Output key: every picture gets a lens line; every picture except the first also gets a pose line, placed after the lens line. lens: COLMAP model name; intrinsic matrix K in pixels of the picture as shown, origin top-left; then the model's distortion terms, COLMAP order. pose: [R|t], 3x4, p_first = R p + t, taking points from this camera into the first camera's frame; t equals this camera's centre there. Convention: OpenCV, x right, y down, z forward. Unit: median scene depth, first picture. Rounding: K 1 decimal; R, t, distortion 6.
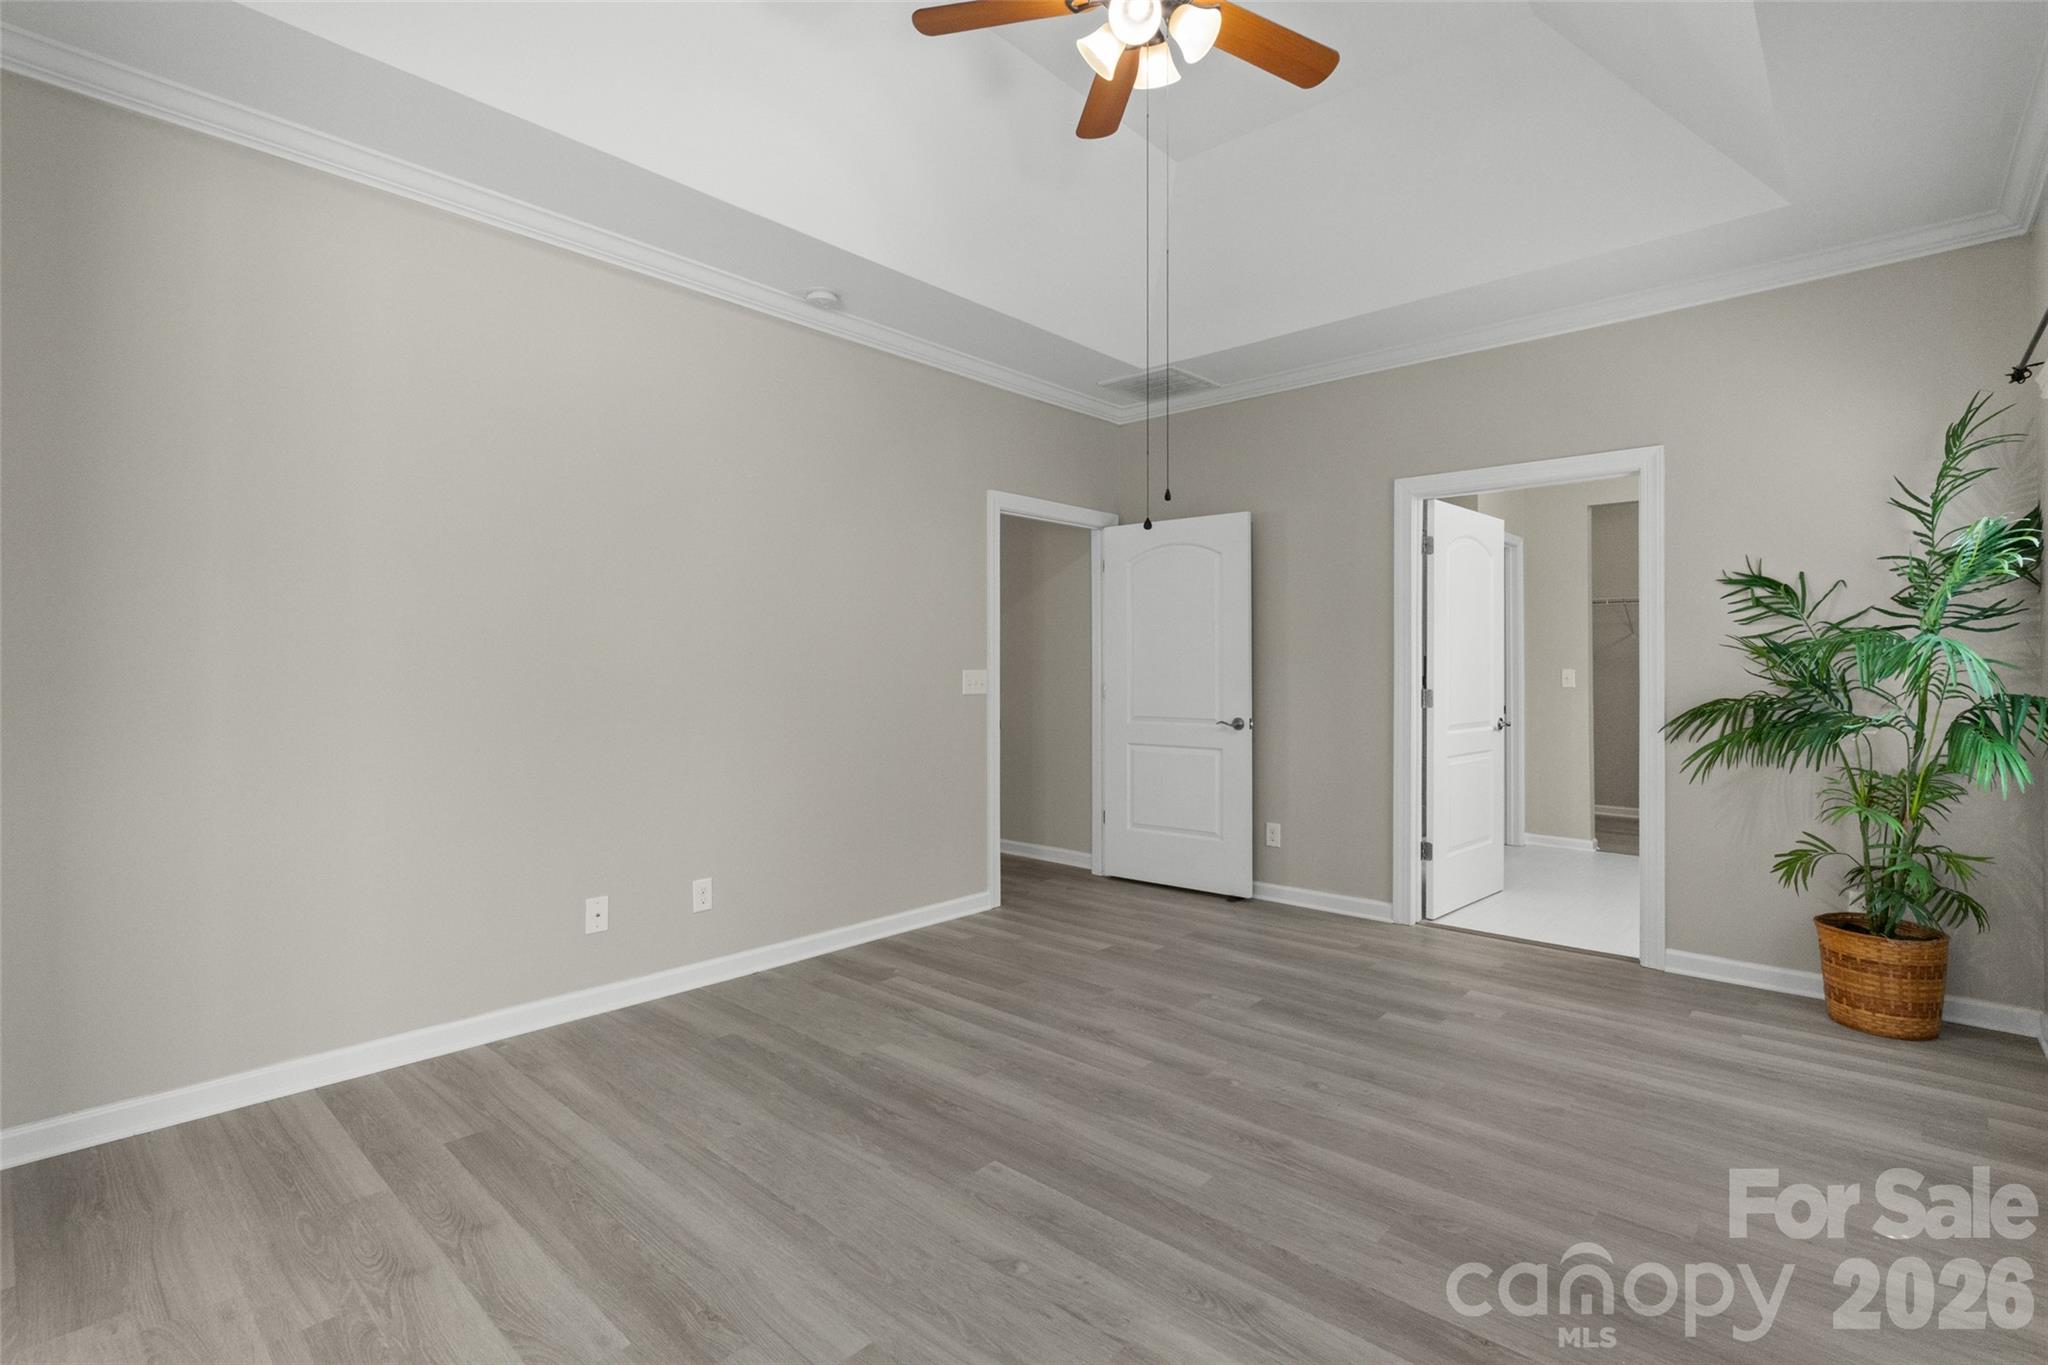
lens RADIAL K [[957.7, 0, 1023.8], [0, 957.7, 660.0], [0, 0, 1]] dist [-0.009647, 0.000051]
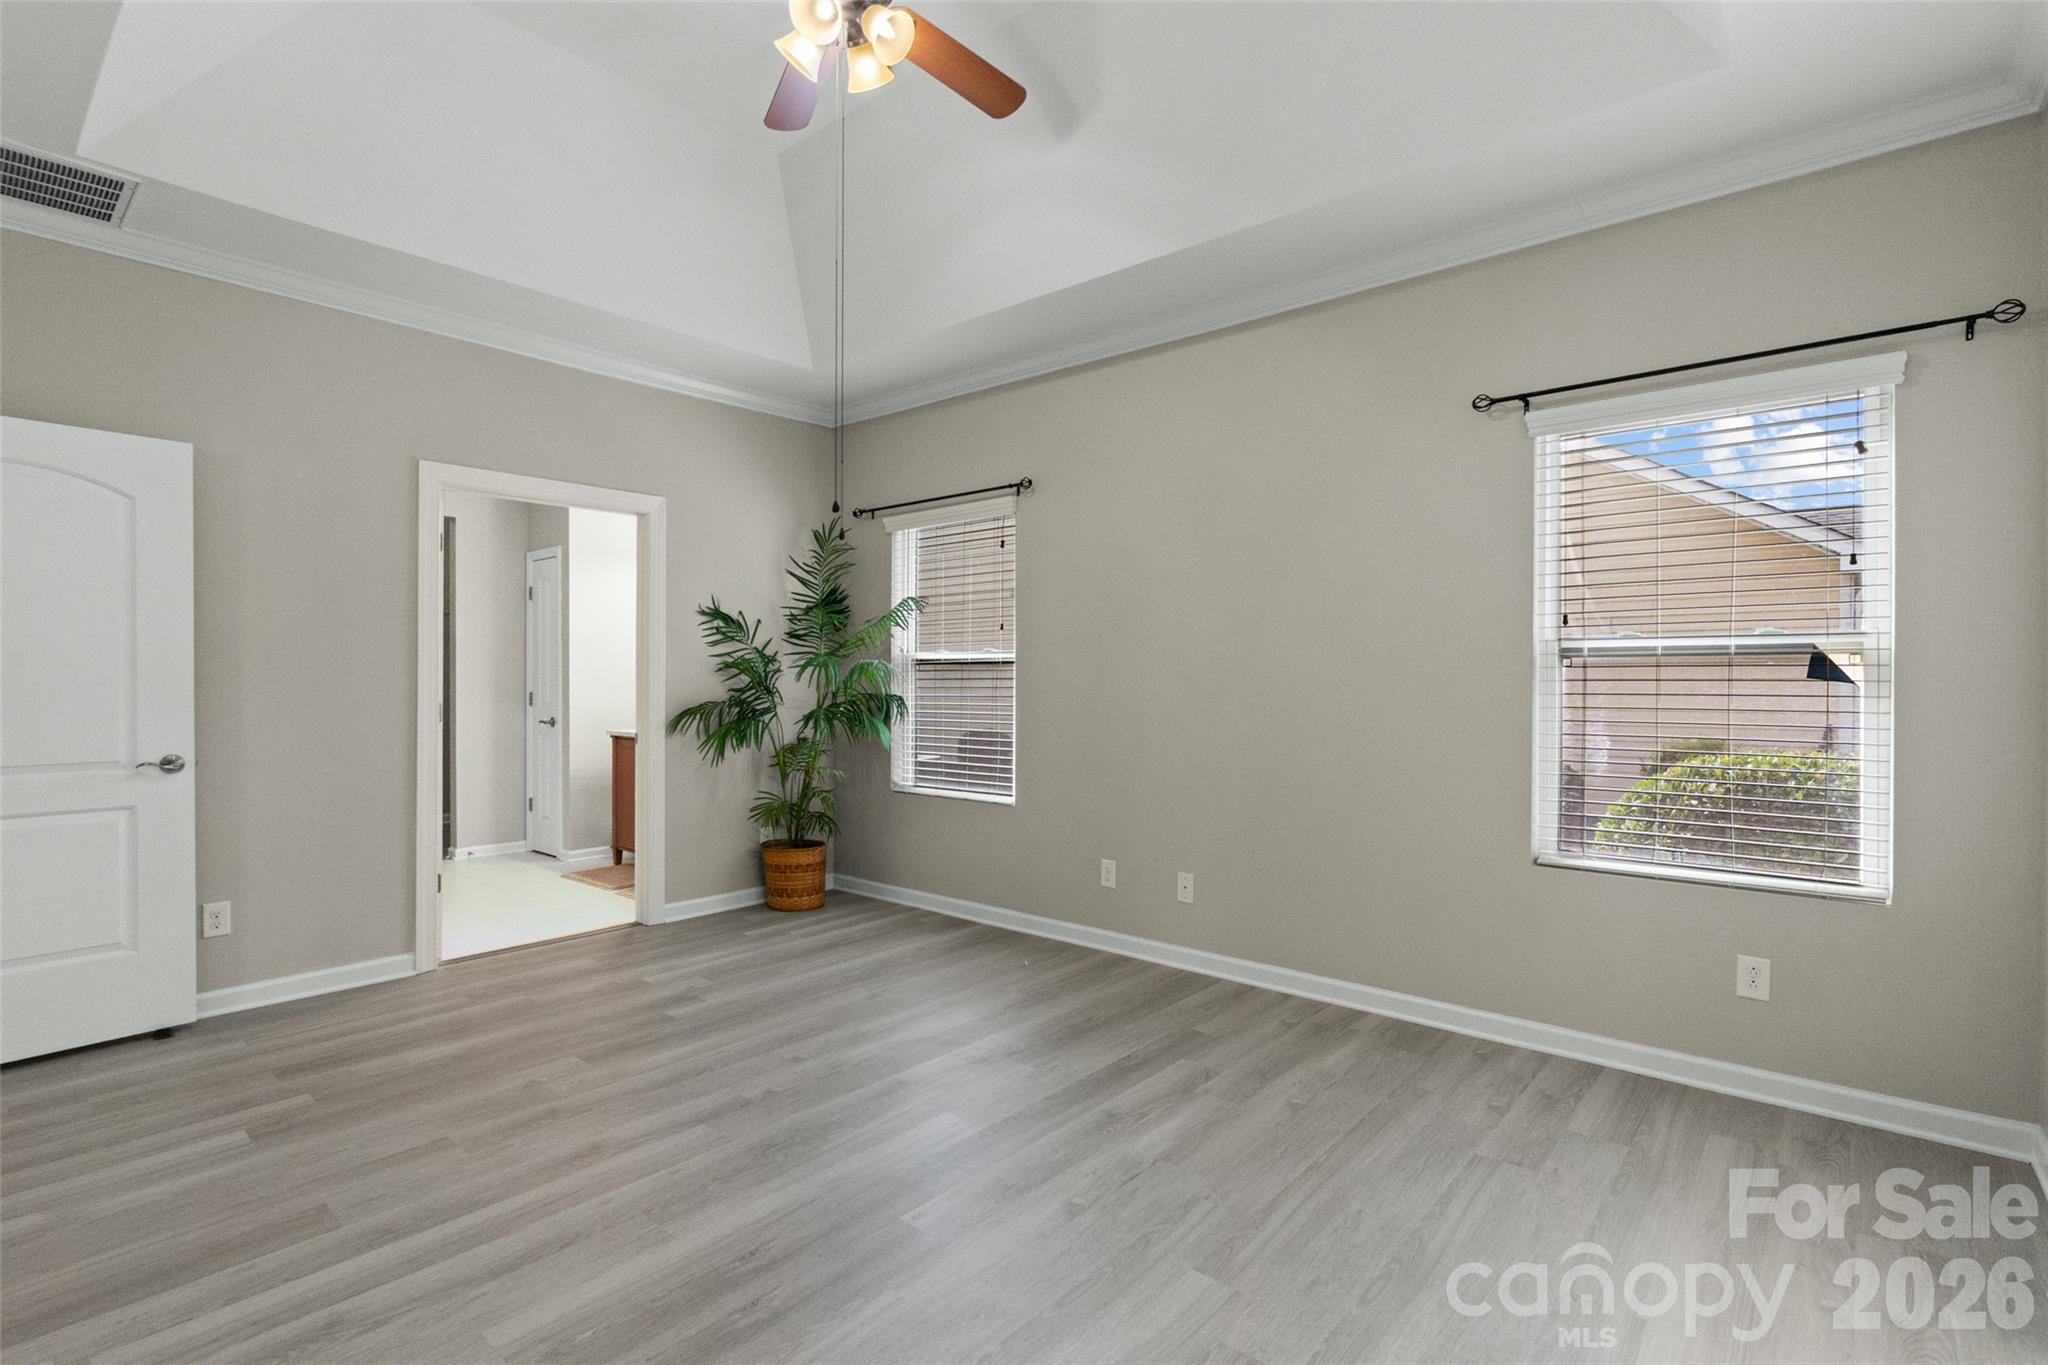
lens RADIAL K [[962.4, 0, 1041.0], [0, 962.4, 684.8], [0, 0, 1]] dist [-0.003083, -0.000230]
pose [[-0.039031, -0.008028, 0.999206, -0.654340], [-0.009570, 0.999925, 0.007660, 0.002776], [-0.999192, -0.009263, -0.039105, 0.620320]]
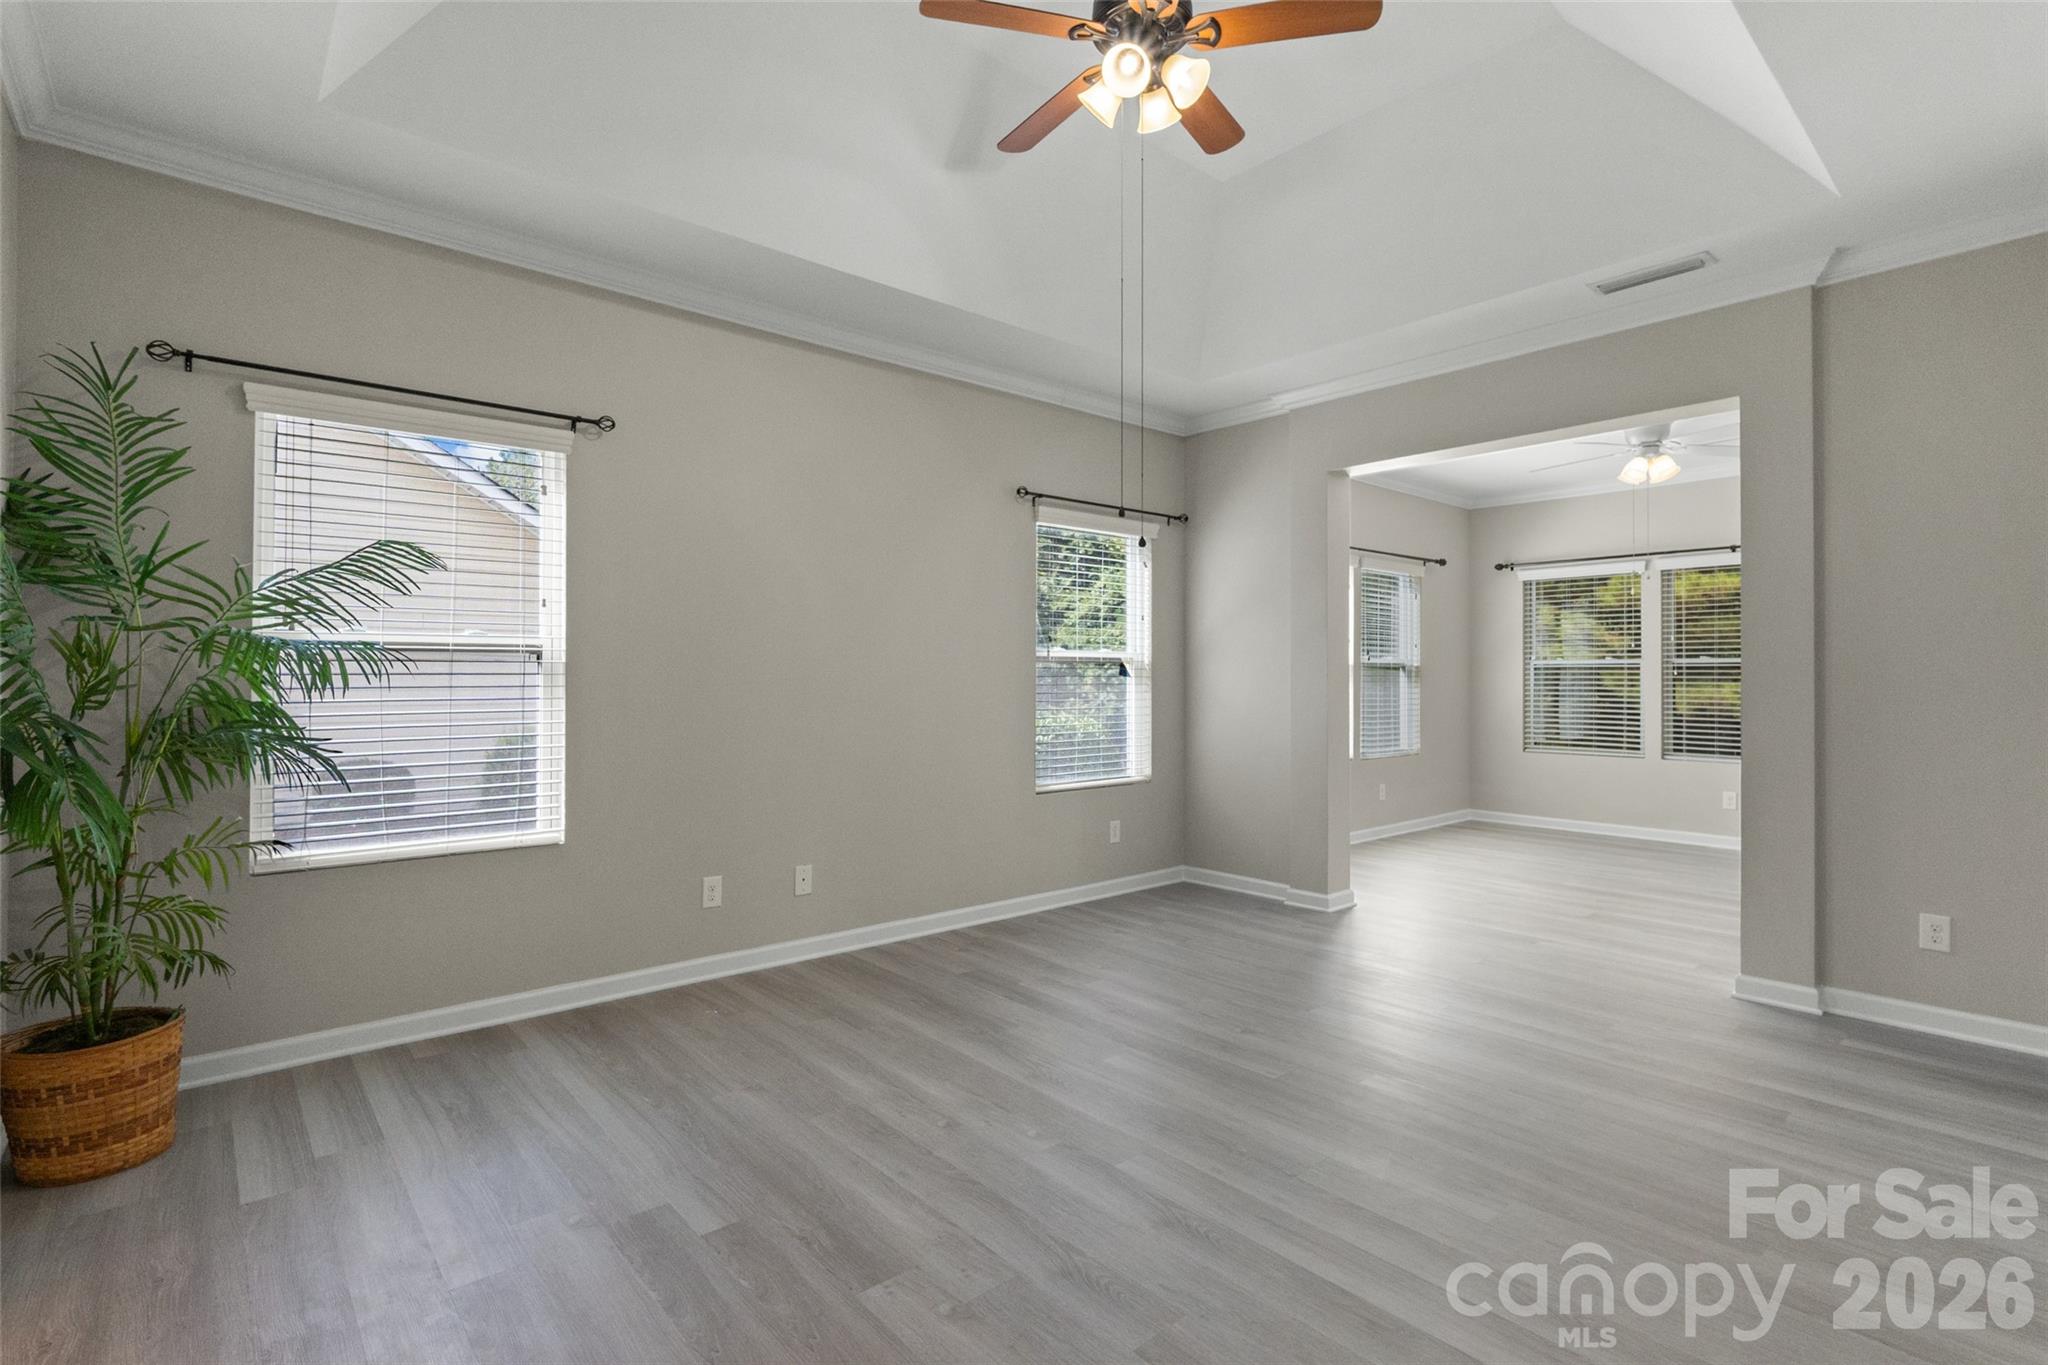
lens RADIAL K [[958.8, 0, 1029.3], [0, 958.8, 674.9], [0, 0, 1]] dist [-0.003148, -0.000181]
pose [[-0.993352, -0.004427, 0.115030, 0.097640], [-0.005447, 0.999949, -0.008551, 0.011537], [-0.114987, -0.009121, -0.993325, 1.550595]]
